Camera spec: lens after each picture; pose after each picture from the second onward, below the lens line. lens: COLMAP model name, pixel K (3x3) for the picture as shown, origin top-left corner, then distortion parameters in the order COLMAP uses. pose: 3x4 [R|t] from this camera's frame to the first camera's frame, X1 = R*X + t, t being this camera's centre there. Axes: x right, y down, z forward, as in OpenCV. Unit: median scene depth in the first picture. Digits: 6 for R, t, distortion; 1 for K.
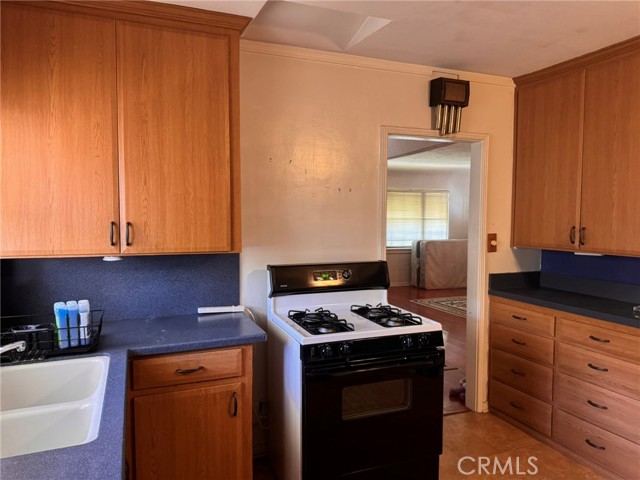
lens RADIAL K [[451.7, 0, 318.9], [0, 451.7, 240.3], [0, 0, 1]] dist [0.037692, -0.054523]
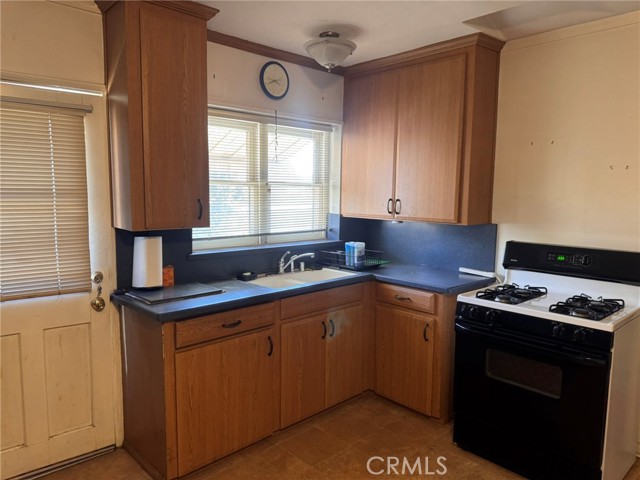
lens RADIAL K [[451.7, 0, 319.4], [0, 451.7, 240.8], [0, 0, 1]] dist [0.037692, -0.054523]
pose [[0.355160, 0.100209, -0.929419, 0.949812], [-0.061898, 0.994577, 0.083582, -0.011070], [0.932754, 0.027844, 0.359437, 0.189945]]
